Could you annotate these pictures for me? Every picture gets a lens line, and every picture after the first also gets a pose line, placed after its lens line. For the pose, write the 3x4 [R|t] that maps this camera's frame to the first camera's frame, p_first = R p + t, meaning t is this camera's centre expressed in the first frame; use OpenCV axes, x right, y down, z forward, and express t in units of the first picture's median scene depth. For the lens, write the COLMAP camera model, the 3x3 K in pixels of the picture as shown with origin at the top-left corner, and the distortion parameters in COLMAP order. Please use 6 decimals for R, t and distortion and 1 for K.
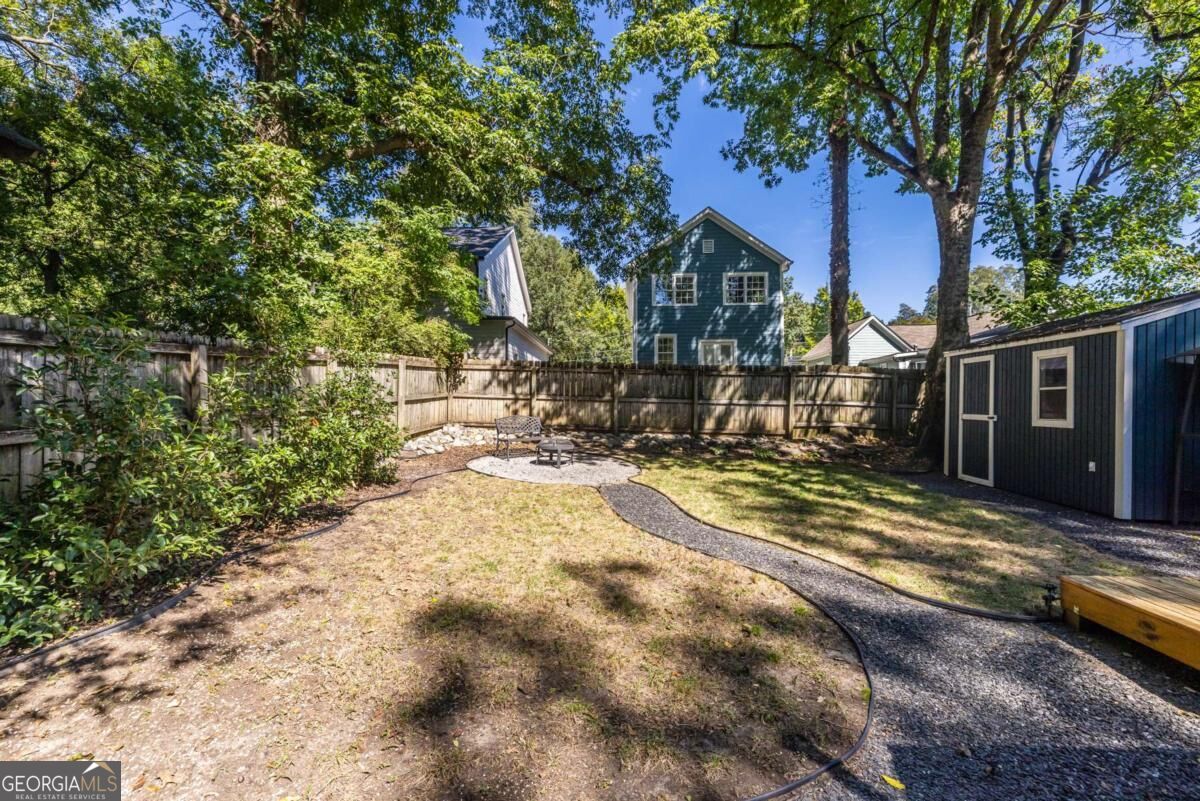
lens RADIAL K [[497.6, 0, 600.0], [0, 497.6, 400.5], [0, 0, 1]] dist [0.001515, 0.000317]
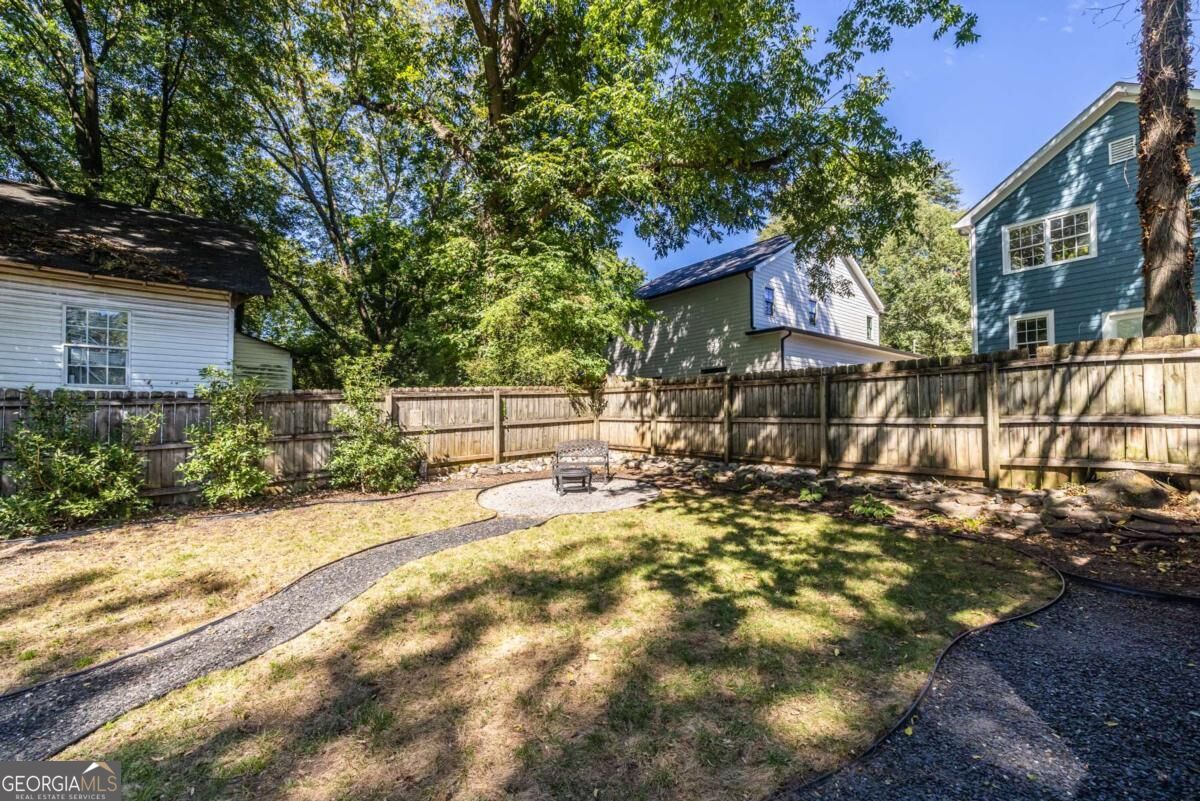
lens RADIAL K [[492.1, 0, 601.5], [0, 492.1, 418.3], [0, 0, 1]] dist [-0.000419, 0.000090]
pose [[0.657096, -0.019666, -0.753550, 0.497577], [0.017064, 0.999792, -0.011212, 0.000708], [0.753613, -0.005491, 0.657295, 0.327956]]
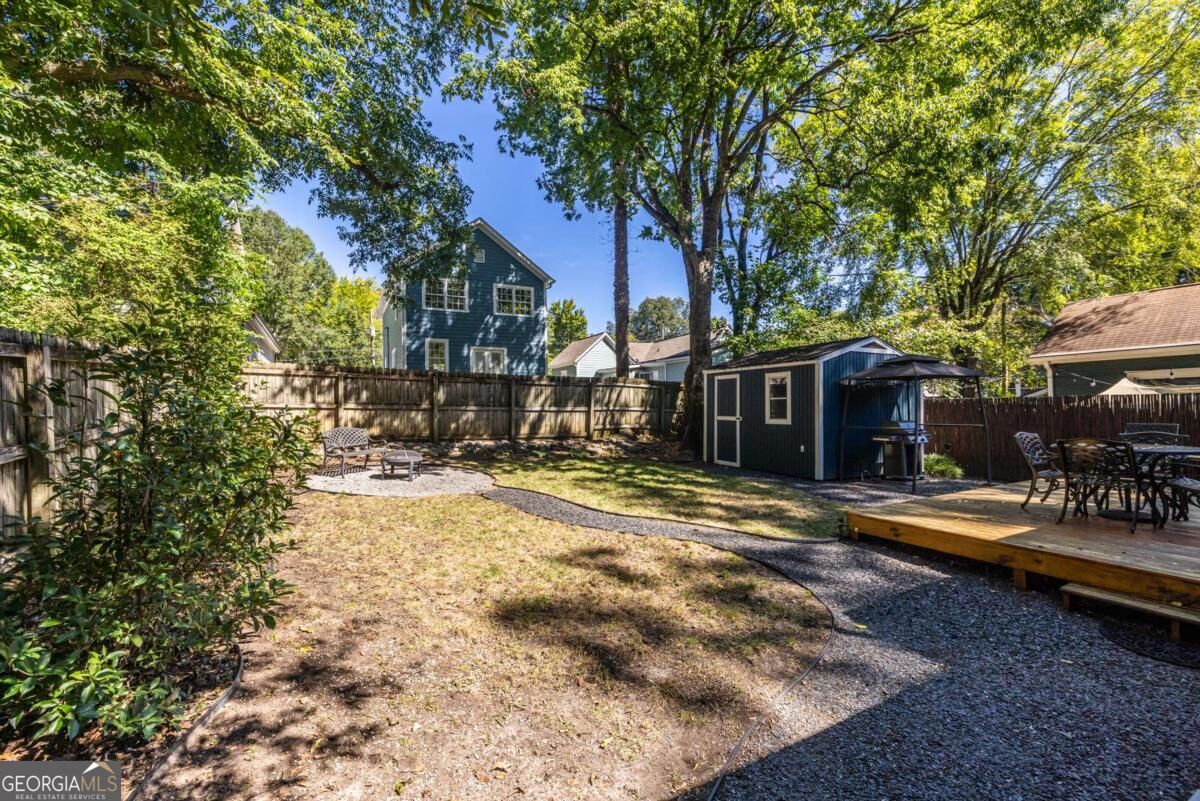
lens RADIAL K [[497.6, 0, 600.0], [0, 497.6, 400.5], [0, 0, 1]] dist [0.001515, 0.000317]
pose [[0.859375, -0.004584, 0.511325, -0.192316], [0.008507, 0.999950, -0.005333, -0.008640], [-0.511275, 0.008932, 0.859371, -0.012542]]
